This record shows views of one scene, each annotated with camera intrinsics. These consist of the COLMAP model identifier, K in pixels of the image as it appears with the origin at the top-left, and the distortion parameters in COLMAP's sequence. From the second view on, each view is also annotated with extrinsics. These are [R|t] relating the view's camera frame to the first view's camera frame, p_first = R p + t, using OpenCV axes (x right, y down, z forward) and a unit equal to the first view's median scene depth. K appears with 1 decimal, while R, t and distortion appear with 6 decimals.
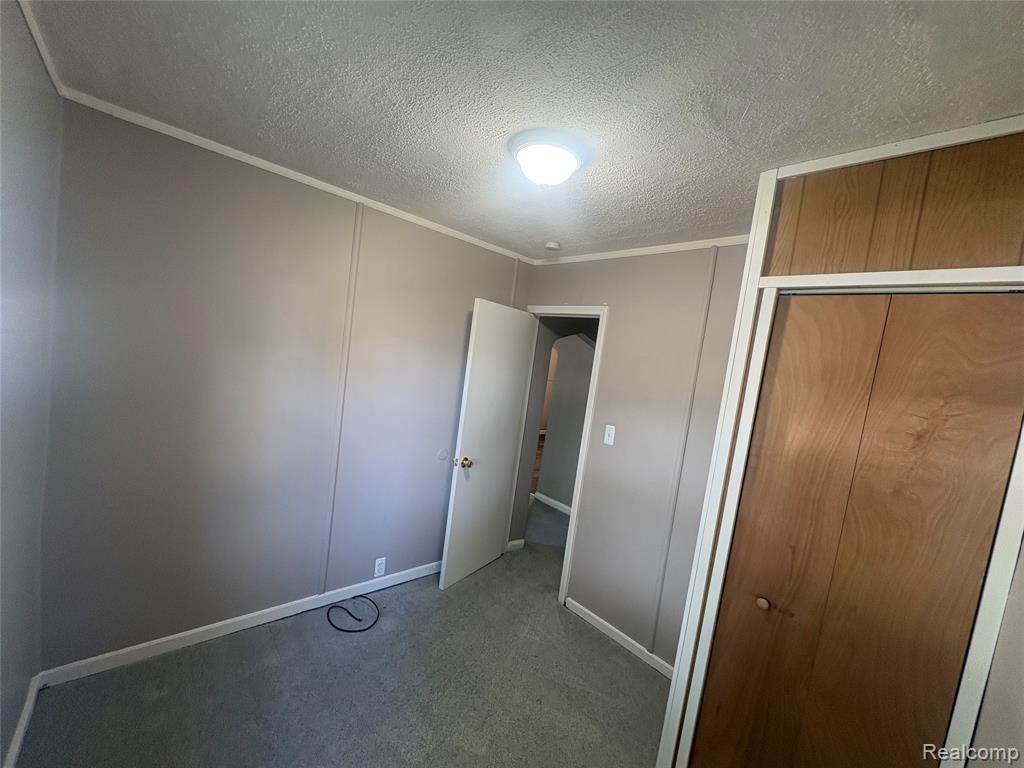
lens RADIAL K [[402.7, 0, 507.6], [0, 402.7, 382.6], [0, 0, 1]] dist [0.000008, -0.000001]
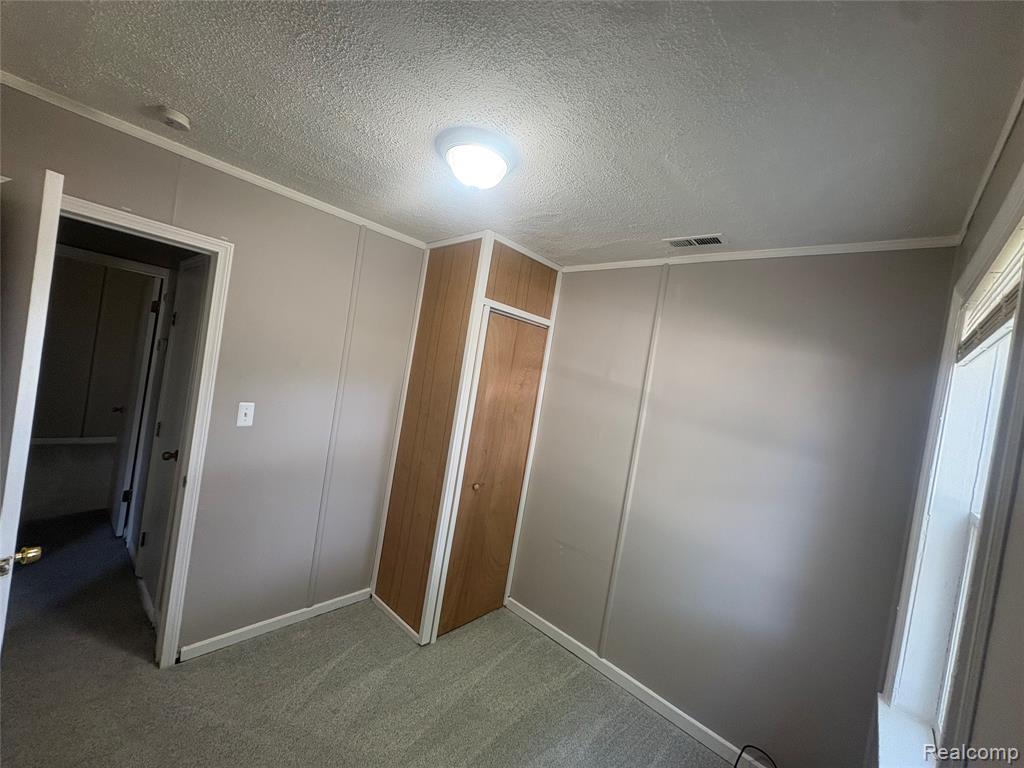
lens RADIAL K [[402.7, 0, 507.6], [0, 402.7, 382.6], [0, 0, 1]] dist [0.000008, -0.000001]
pose [[-0.068302, -0.160964, 0.984594, -0.974462], [-0.089461, 0.983911, 0.154646, -0.176809], [-0.993646, -0.077520, -0.081603, 0.975635]]
